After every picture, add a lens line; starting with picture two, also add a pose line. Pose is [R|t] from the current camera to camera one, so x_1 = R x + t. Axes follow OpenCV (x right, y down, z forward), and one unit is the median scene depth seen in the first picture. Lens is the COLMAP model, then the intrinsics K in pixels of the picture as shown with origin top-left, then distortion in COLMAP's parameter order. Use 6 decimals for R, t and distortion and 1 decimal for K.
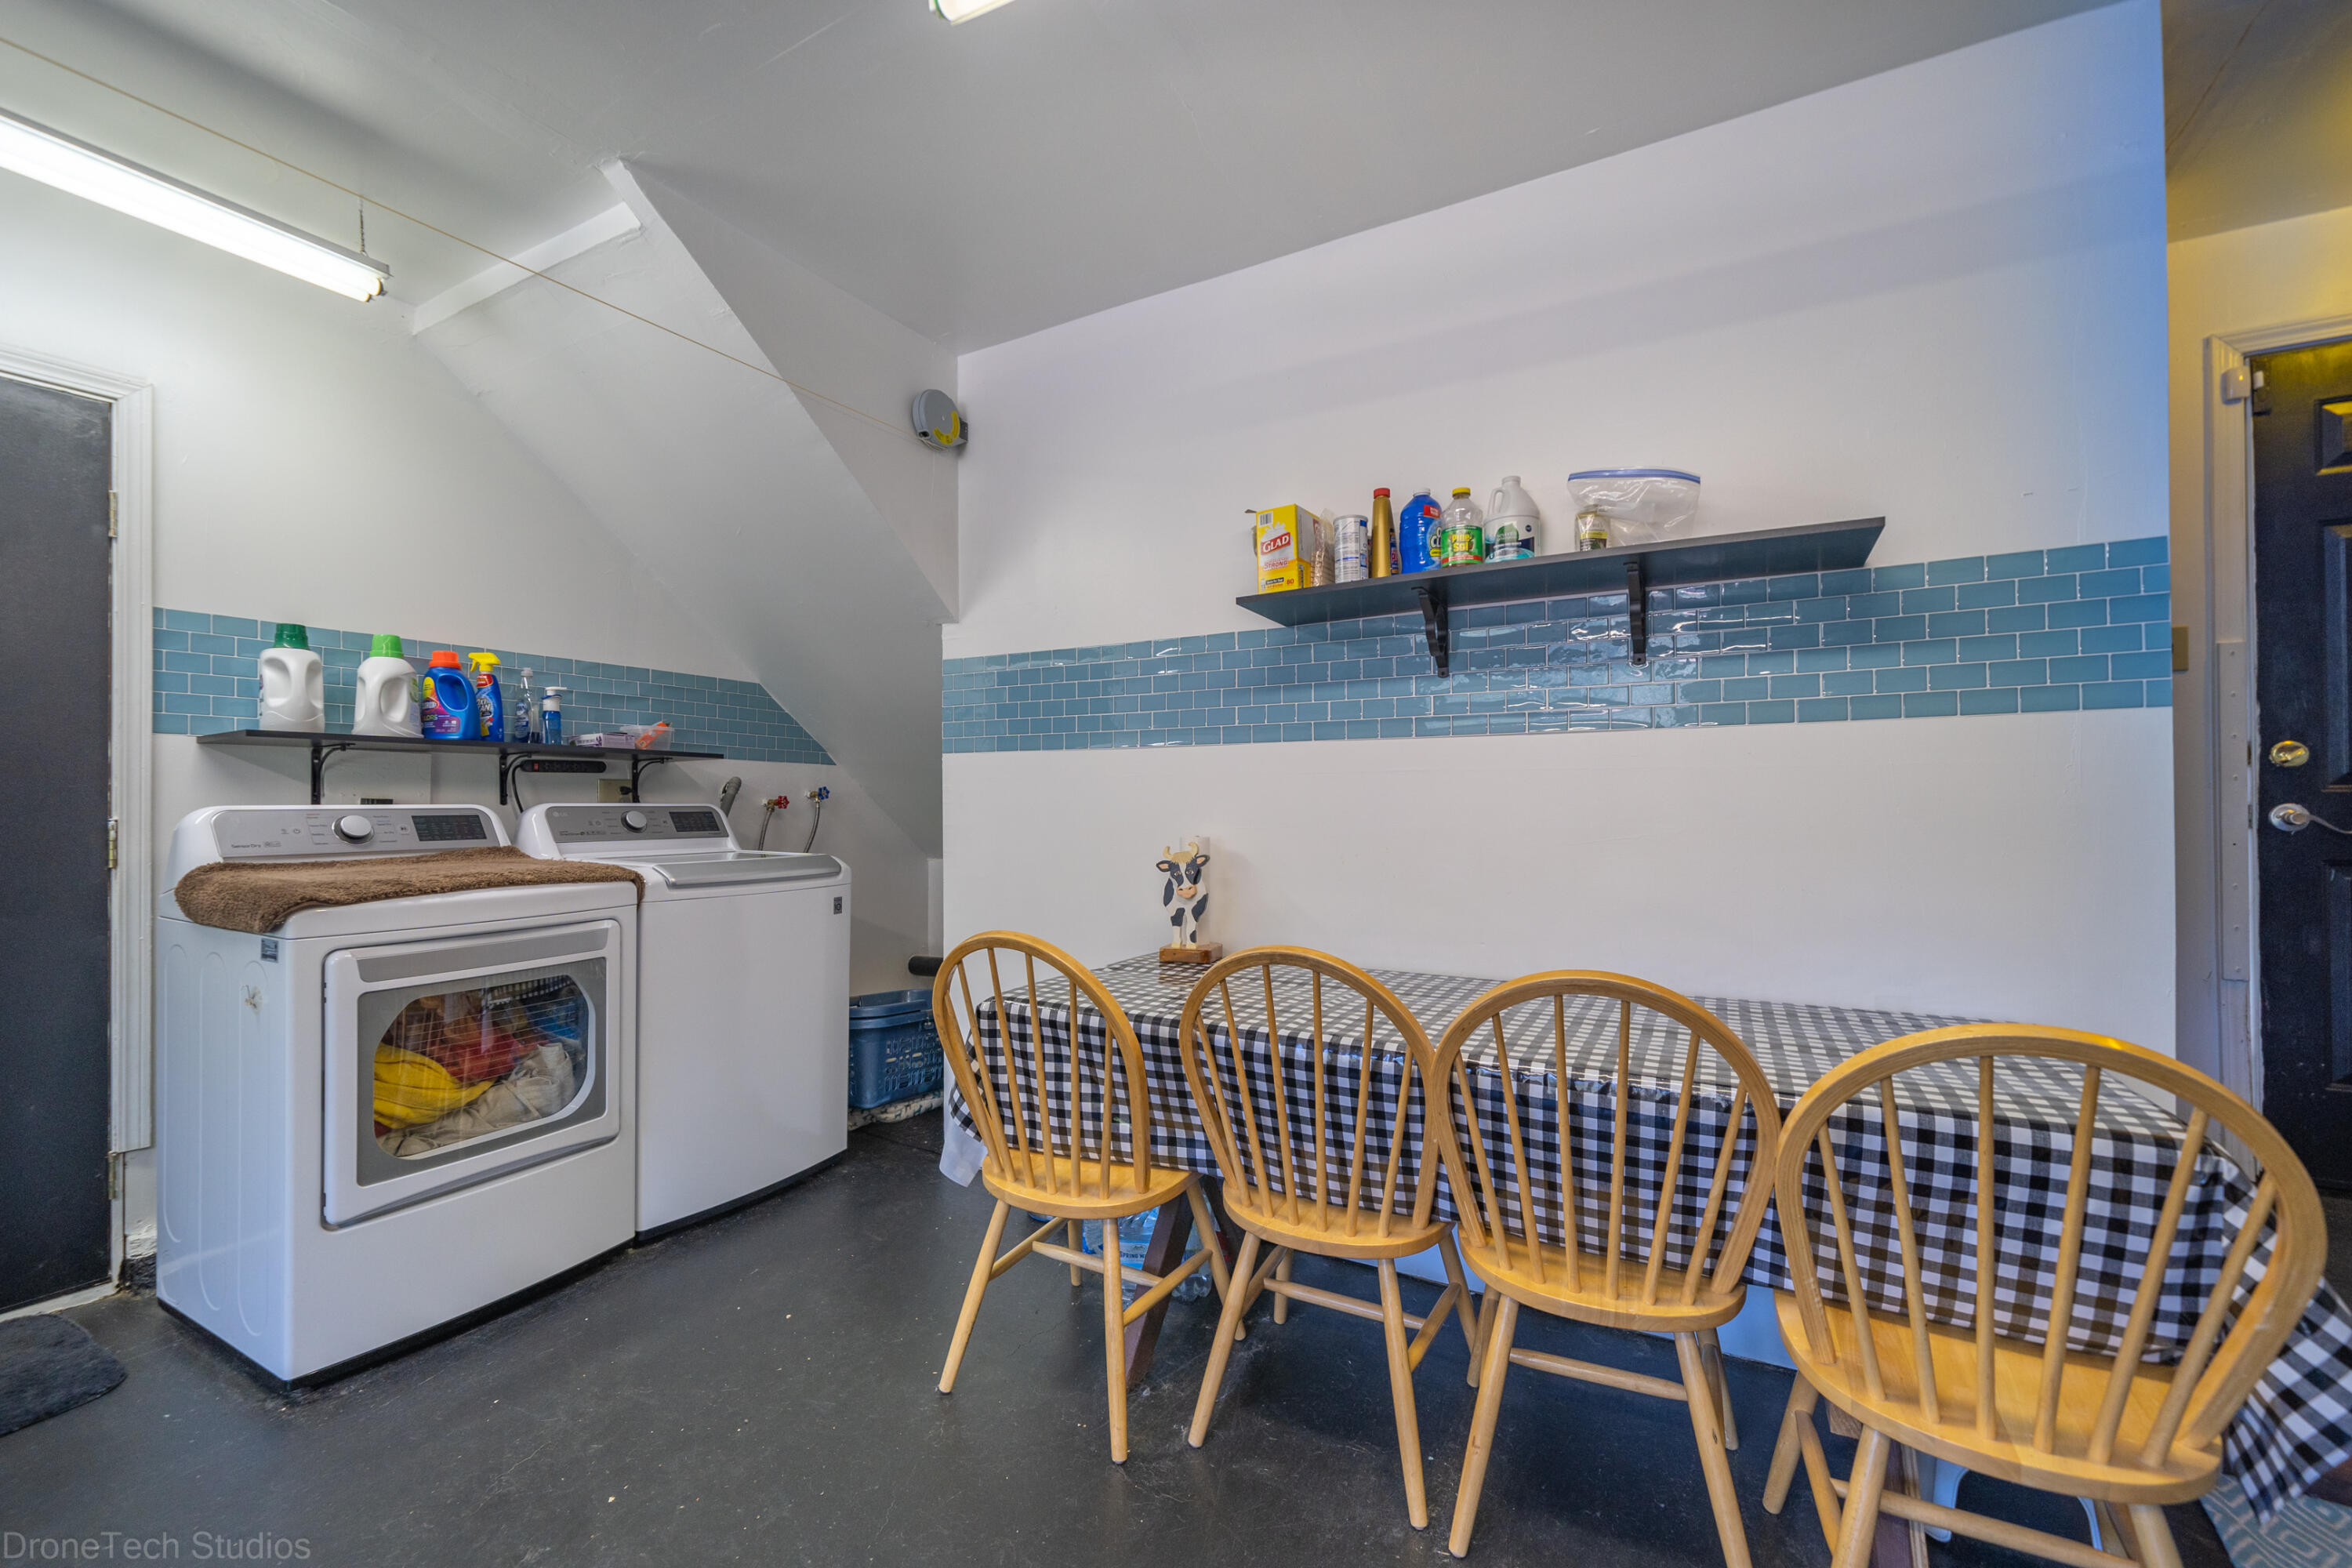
lens RADIAL K [[976.5, 0, 1164.6], [0, 976.5, 796.0], [0, 0, 1]] dist [-0.000308, 0.000131]
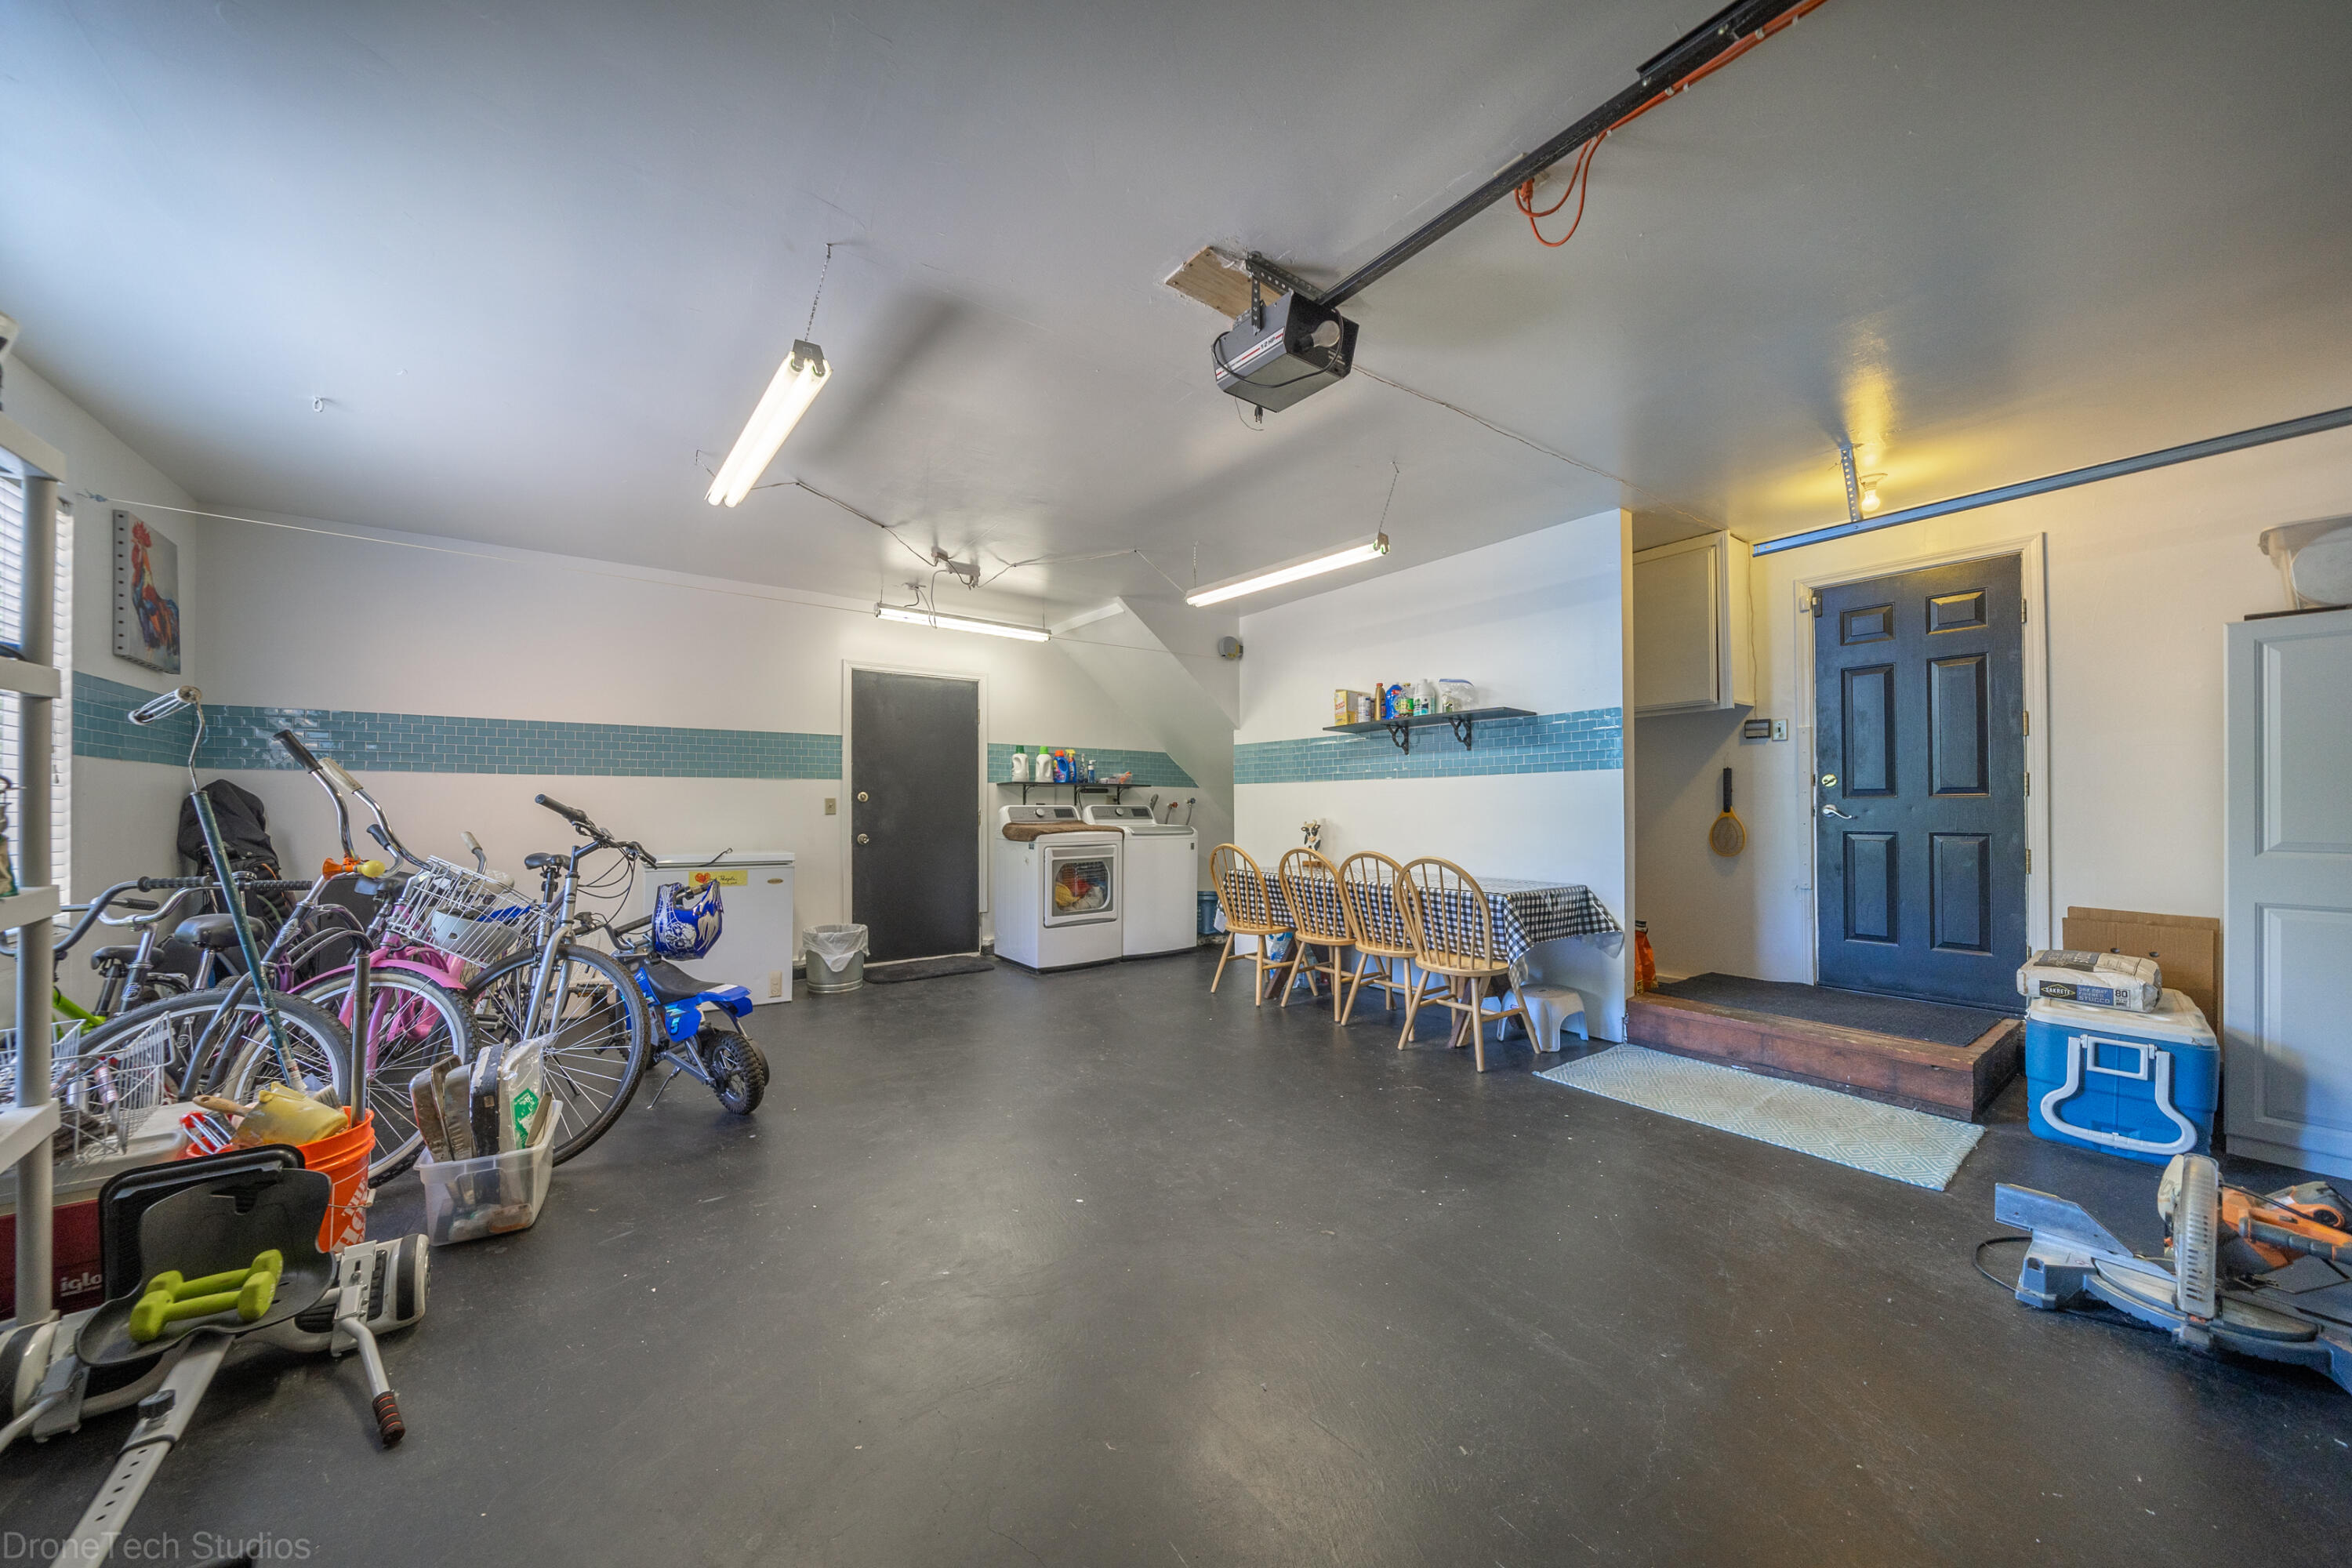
lens RADIAL K [[823.2, 0, 1180.4], [0, 823.2, 795.9], [0, 0, 1]] dist [-0.005592, -0.000516]
pose [[0.921954, -0.004568, -0.387273, 0.522012], [0.001957, 0.999973, -0.007135, -0.000909], [0.387295, 0.005820, 0.921938, -1.097585]]
